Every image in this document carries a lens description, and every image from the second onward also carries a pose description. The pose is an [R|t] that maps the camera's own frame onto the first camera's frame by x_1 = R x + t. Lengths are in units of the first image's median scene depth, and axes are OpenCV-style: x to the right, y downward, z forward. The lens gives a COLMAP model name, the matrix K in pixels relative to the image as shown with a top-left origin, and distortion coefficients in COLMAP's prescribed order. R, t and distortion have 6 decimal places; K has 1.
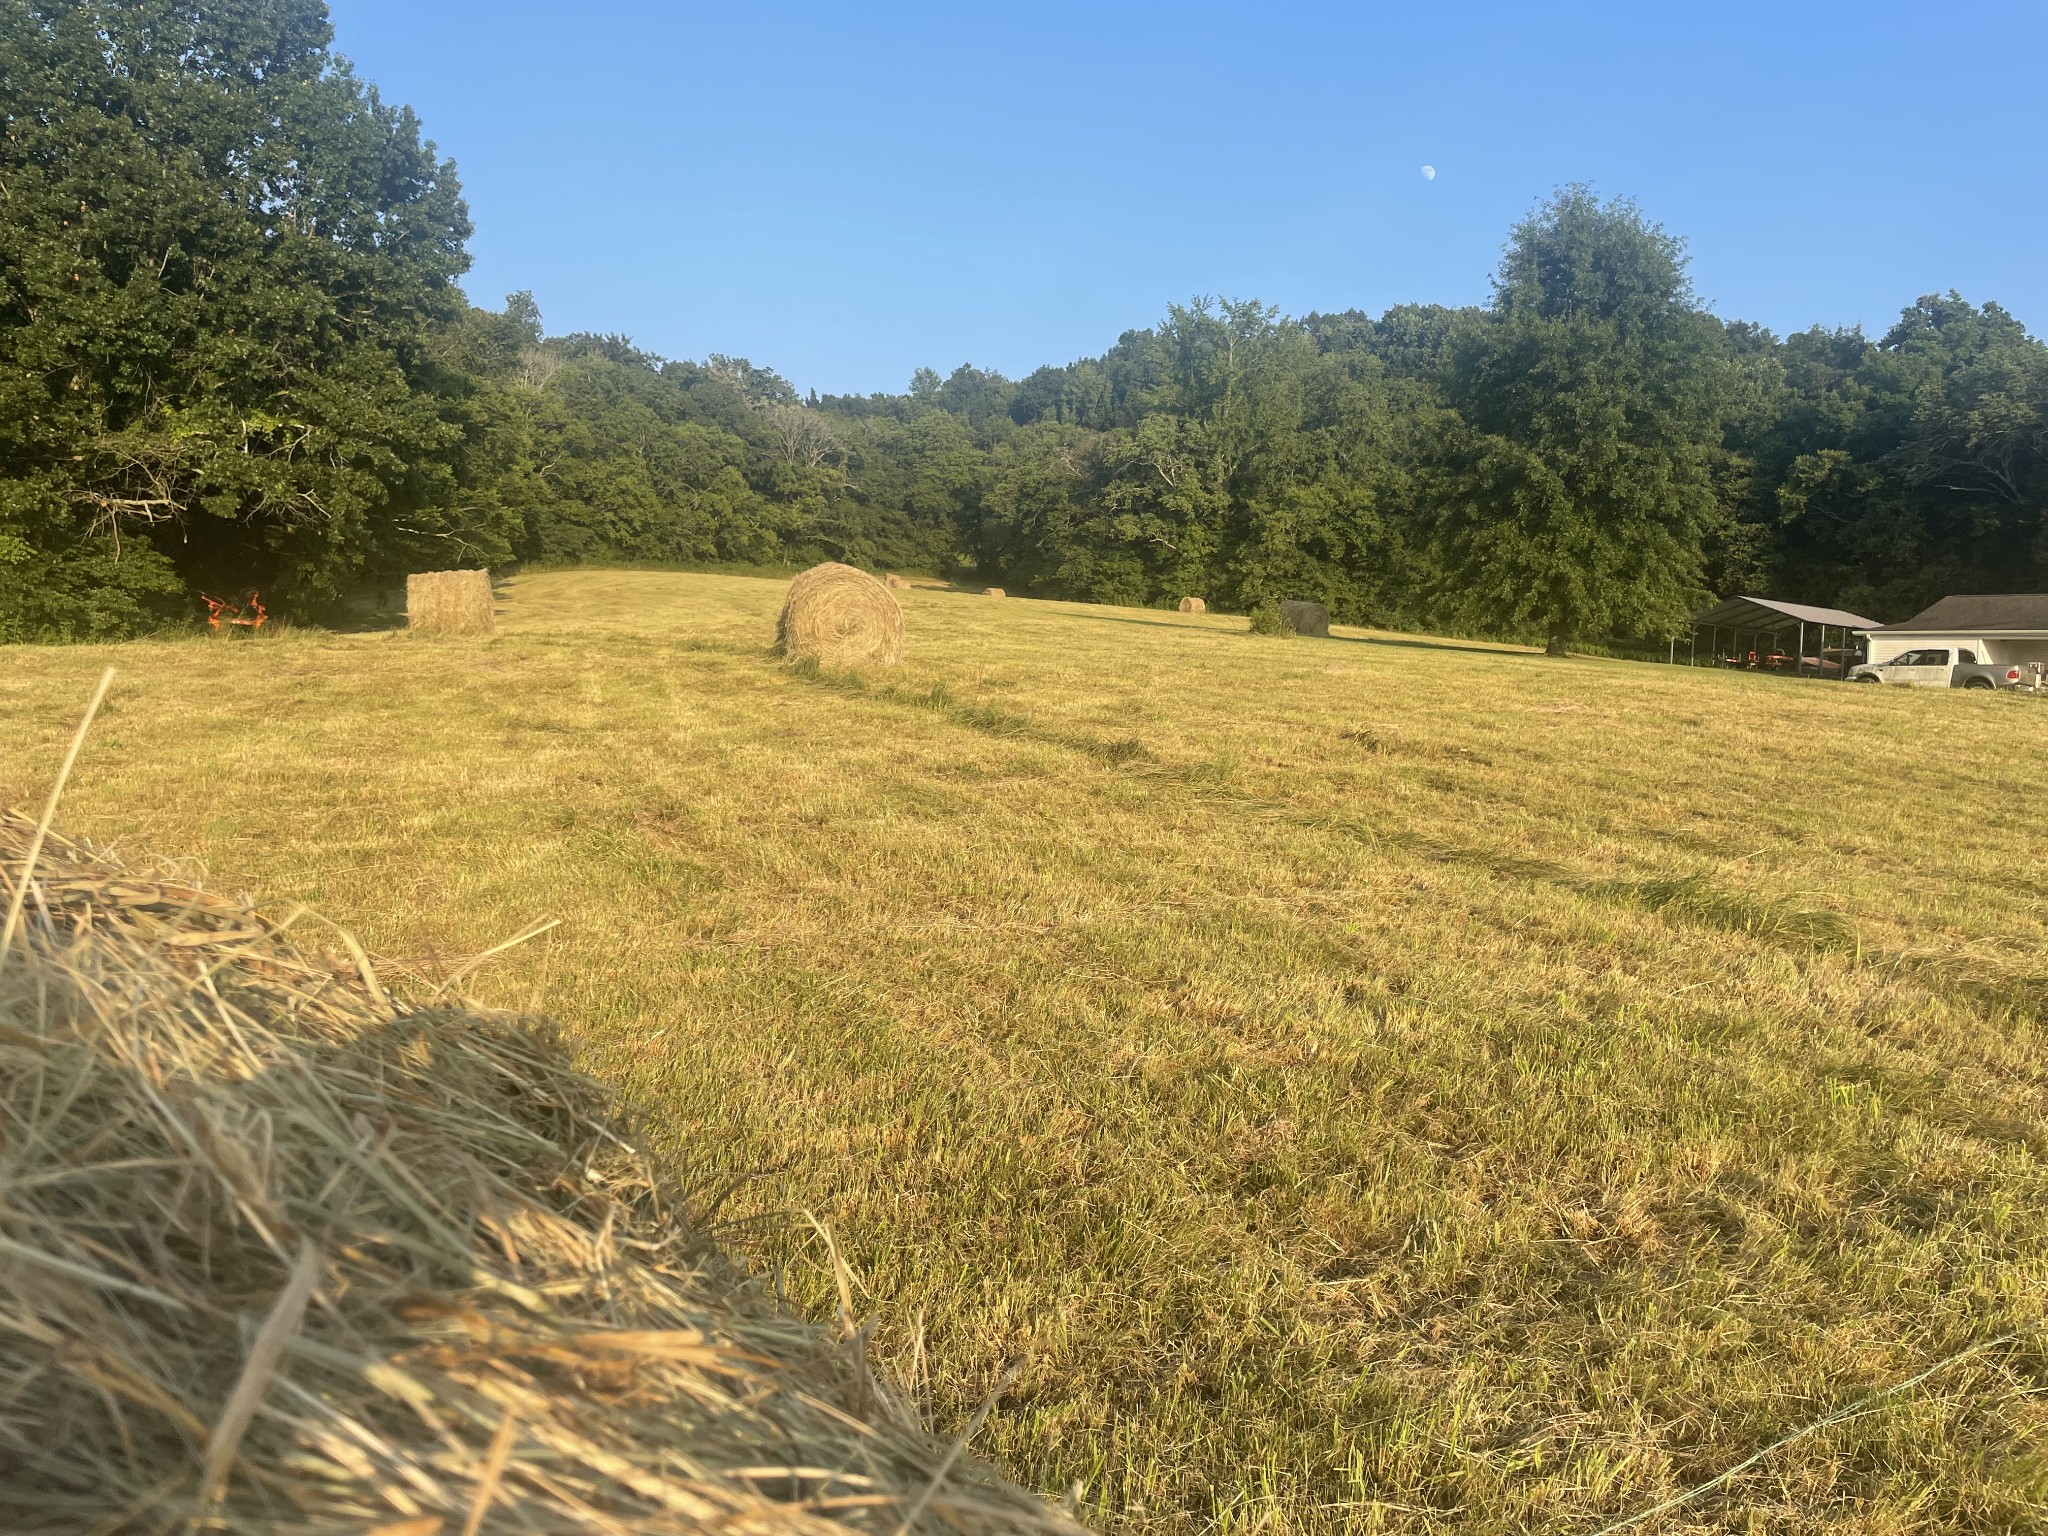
lens RADIAL K [[1573.4, 0, 1036.7], [0, 1573.4, 762.2], [0, 0, 1]] dist [0.085659, -0.117455]
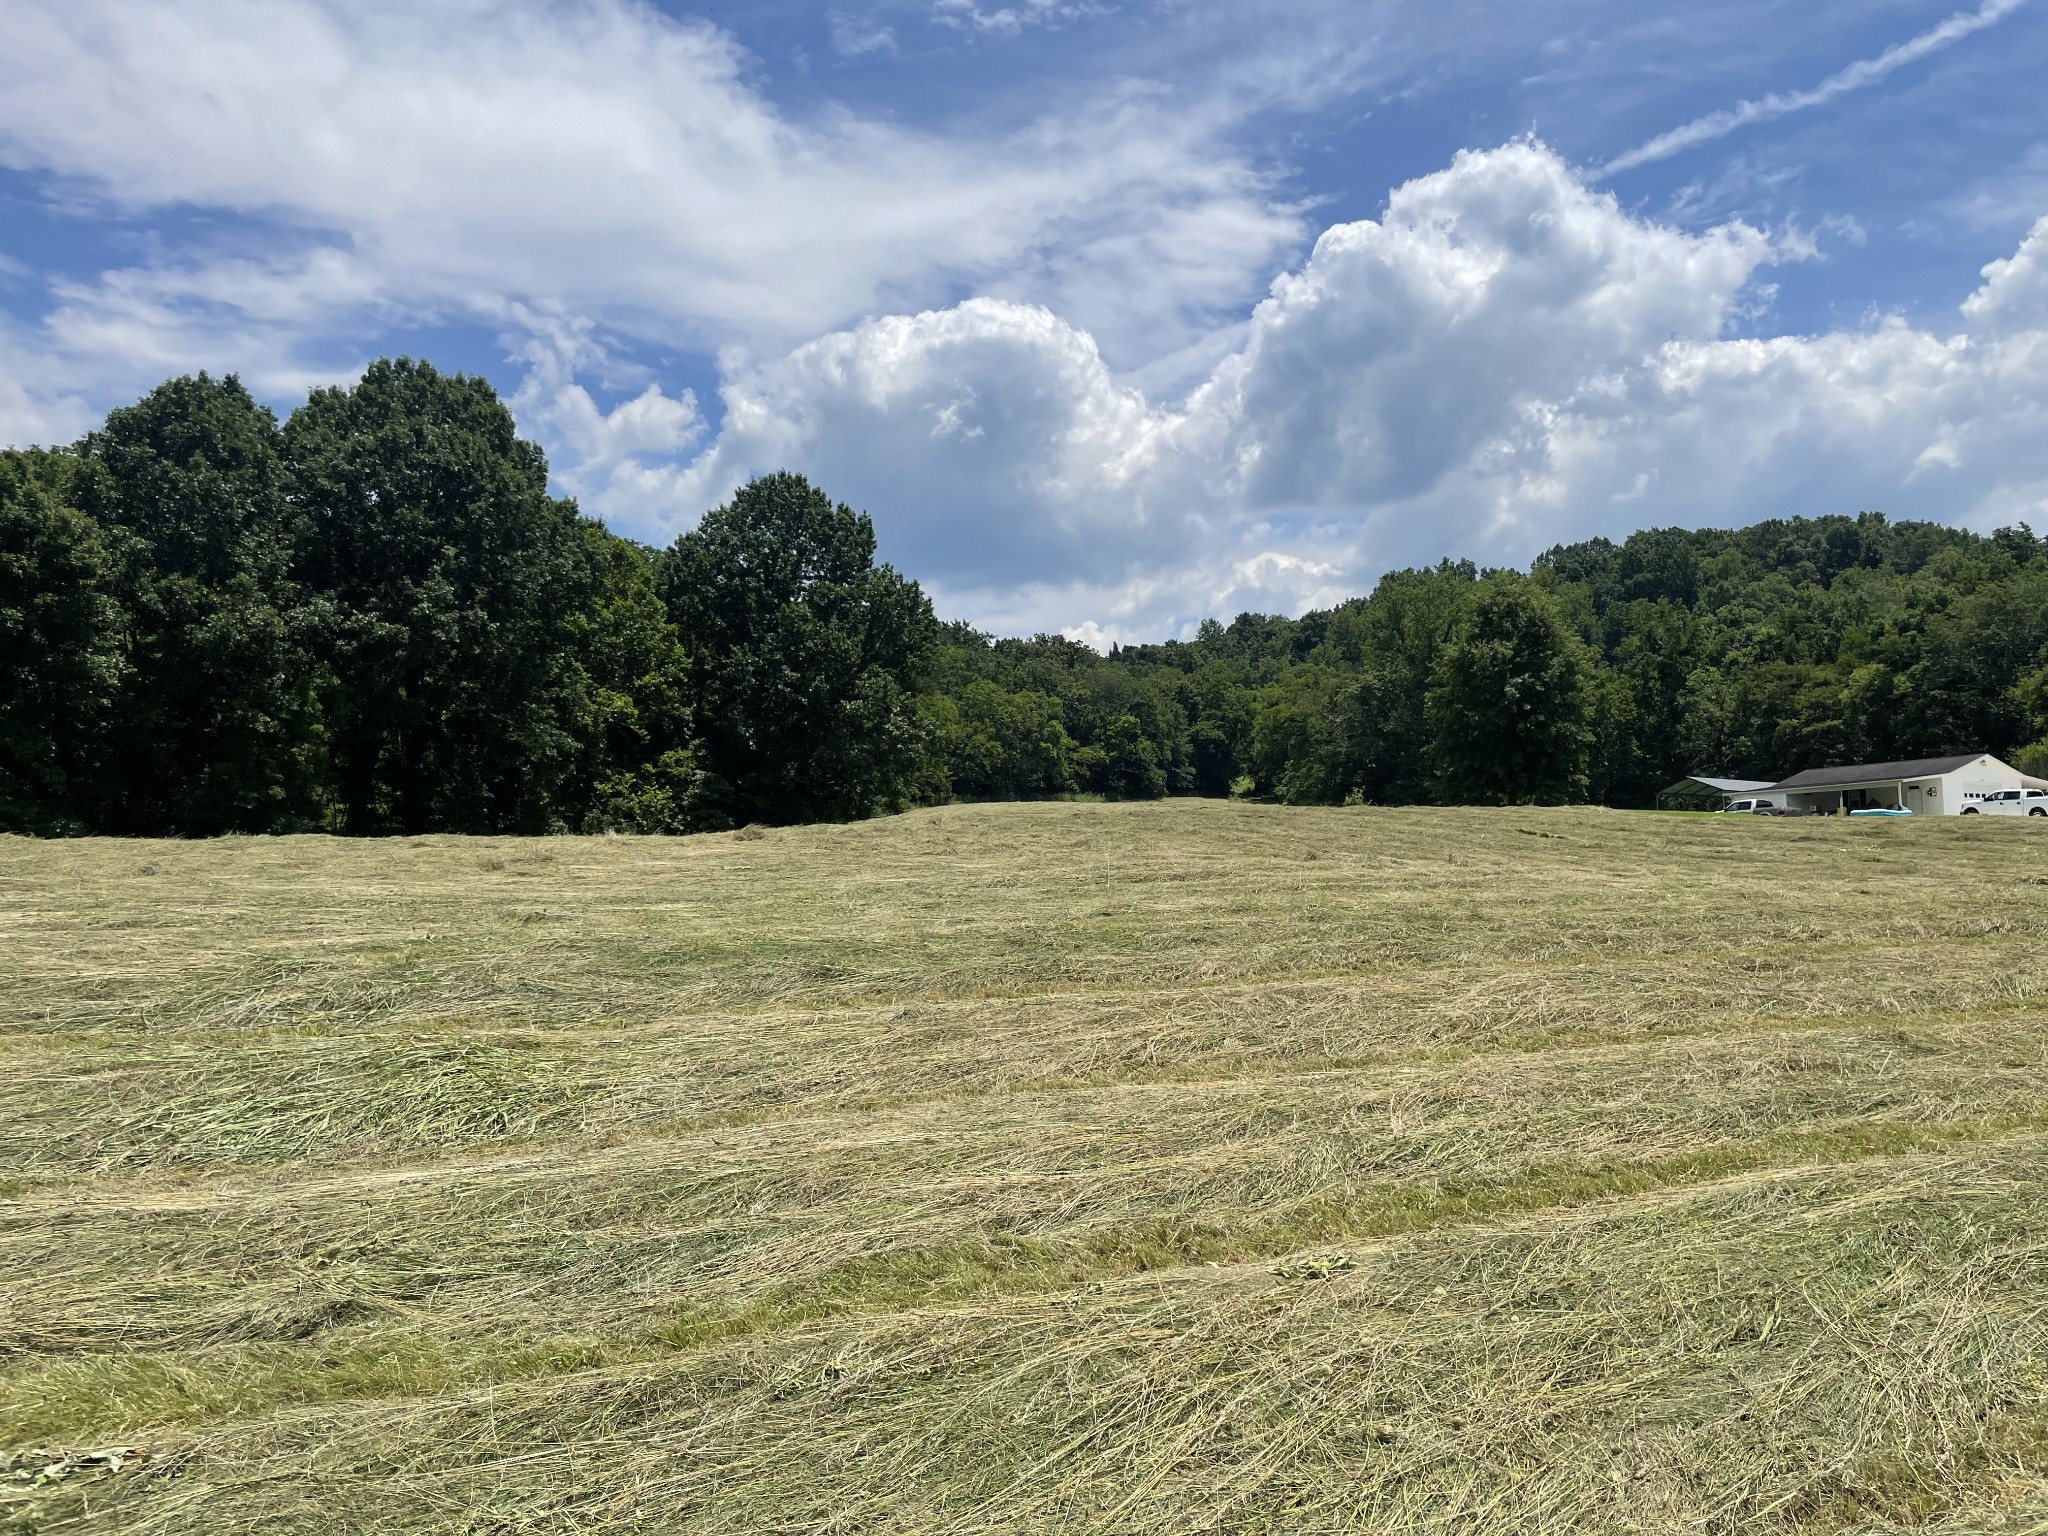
lens RADIAL K [[1573.4, 0, 1028.1], [0, 1573.4, 789.9], [0, 0, 1]] dist [0.085659, -0.117455]
pose [[0.978935, -0.054897, -0.196655, 0.045954], [0.029915, 0.991346, -0.127822, 0.042263], [0.201970, 0.119247, 0.972105, -0.313466]]
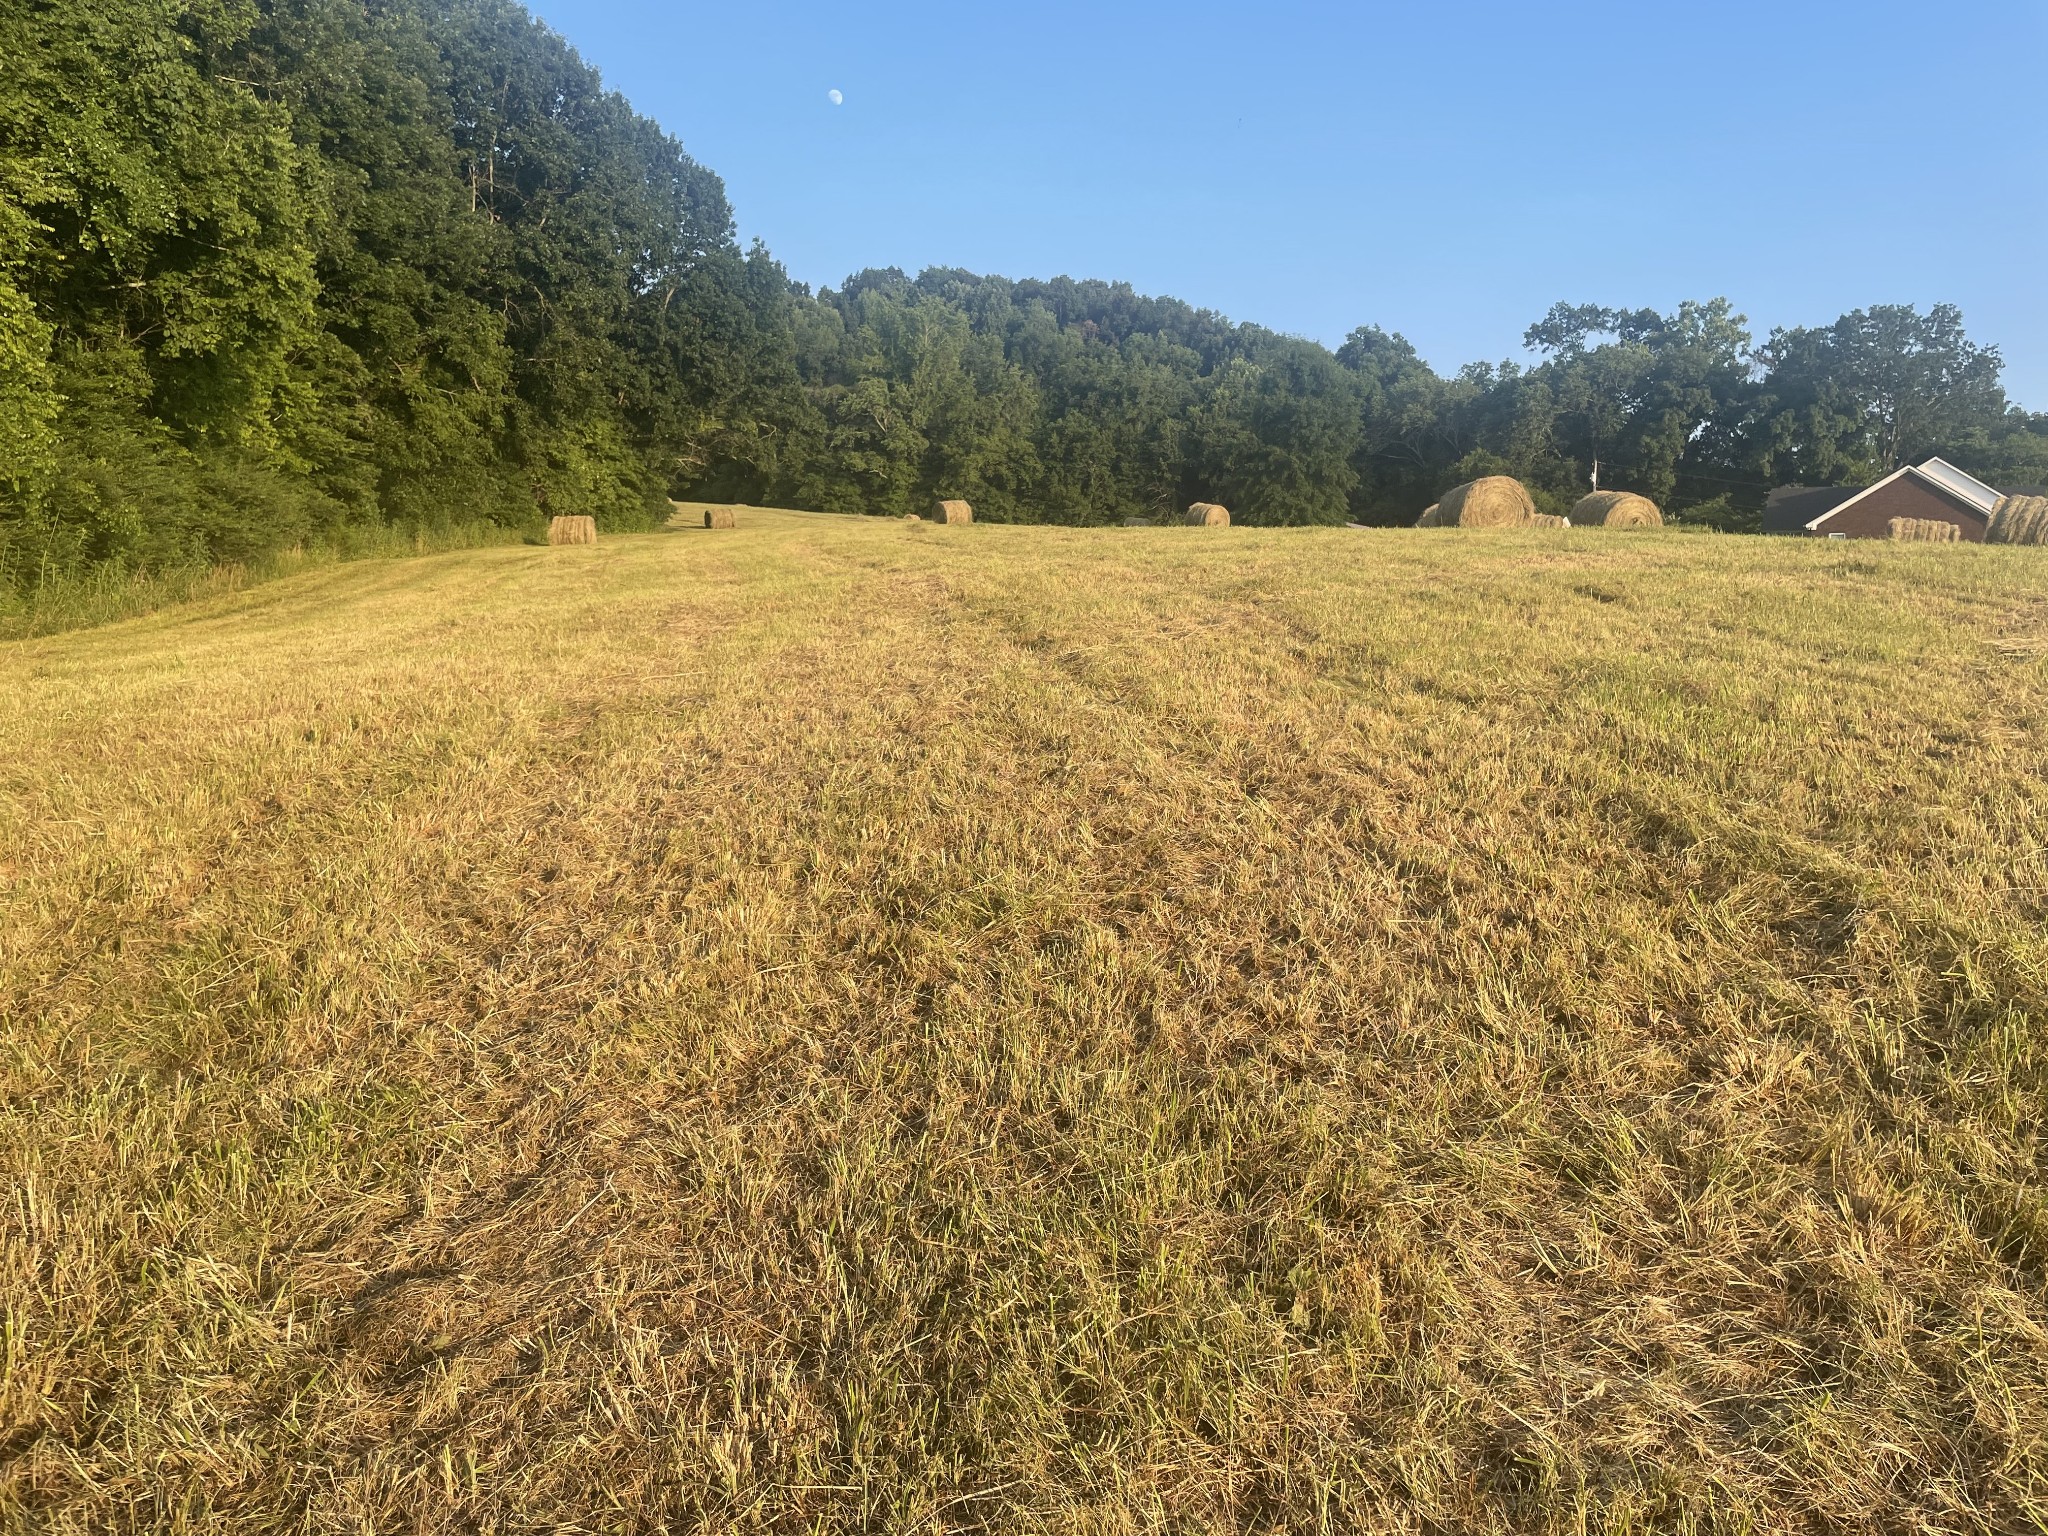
lens RADIAL K [[1573.4, 0, 1042.6], [0, 1573.4, 770.7], [0, 0, 1]] dist [0.085659, -0.117455]
pose [[0.937272, -0.040343, 0.346256, -0.268679], [0.021013, 0.998013, 0.059400, 0.038895], [-0.347965, -0.048398, 0.936258, -0.337882]]
